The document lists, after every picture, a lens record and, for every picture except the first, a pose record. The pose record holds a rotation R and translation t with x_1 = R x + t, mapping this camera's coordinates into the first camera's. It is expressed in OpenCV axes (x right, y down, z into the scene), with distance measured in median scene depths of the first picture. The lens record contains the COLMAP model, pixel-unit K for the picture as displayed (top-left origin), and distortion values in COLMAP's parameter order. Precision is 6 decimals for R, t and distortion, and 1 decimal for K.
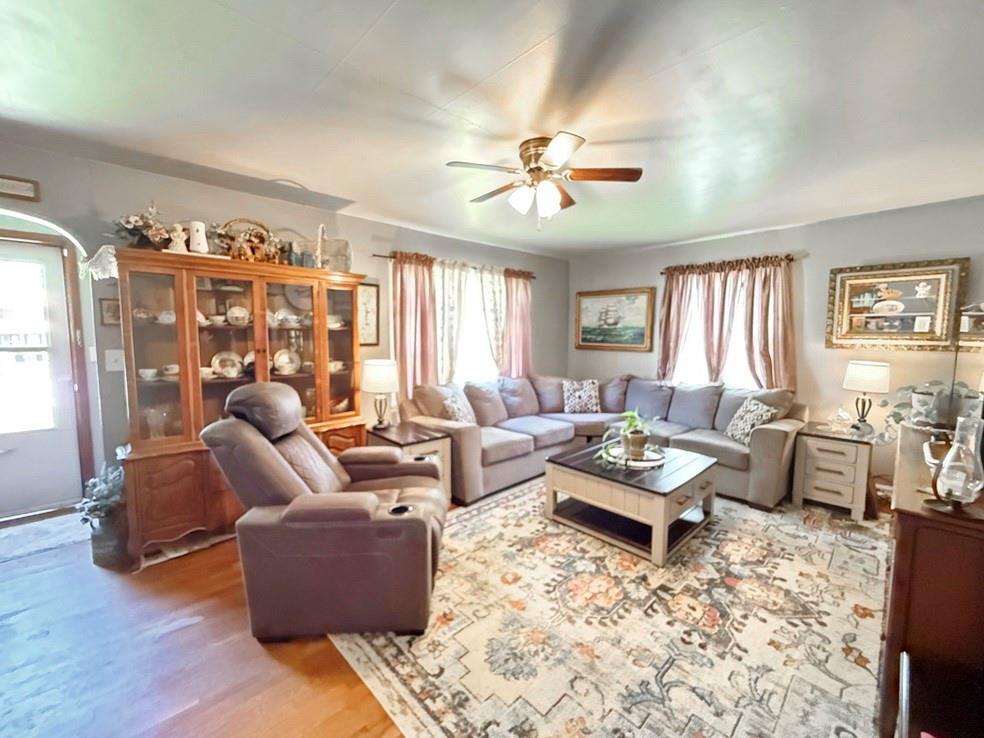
lens RADIAL K [[392.5, 0, 489.4], [0, 392.5, 367.6], [0, 0, 1]] dist [-0.002041, 0.000041]
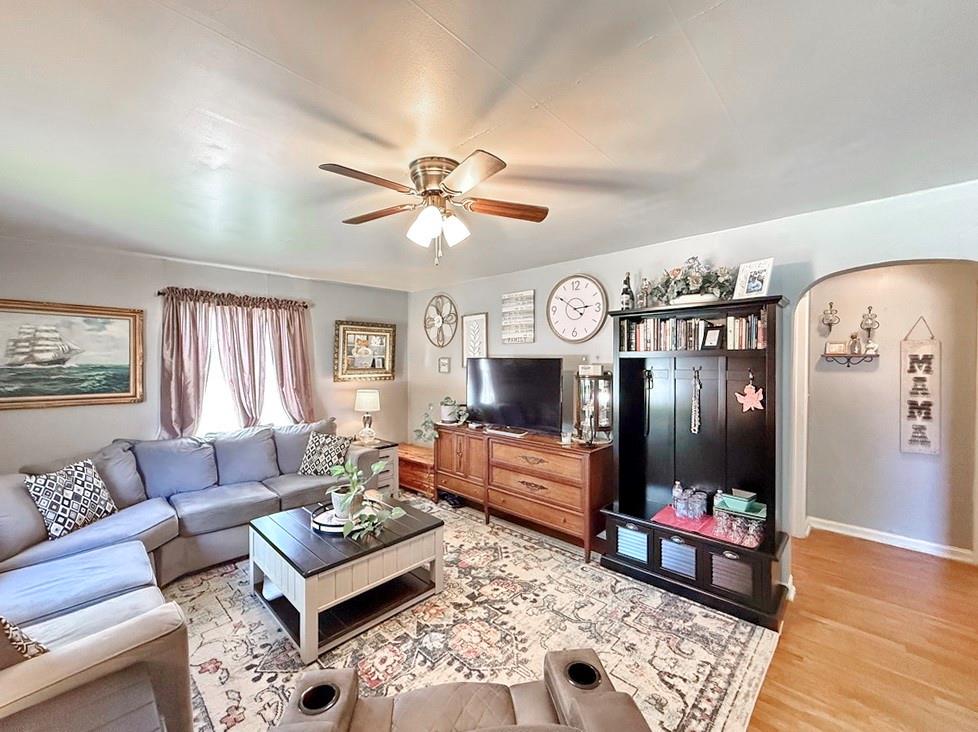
lens RADIAL K [[390.1, 0, 484.5], [0, 390.1, 368.4], [0, 0, 1]] dist [-0.002041, 0.000041]
pose [[-0.028846, -0.028995, 0.999163, -0.416776], [0.091504, 0.995306, 0.031525, -0.089432], [-0.995387, 0.092337, -0.026057, 0.553934]]
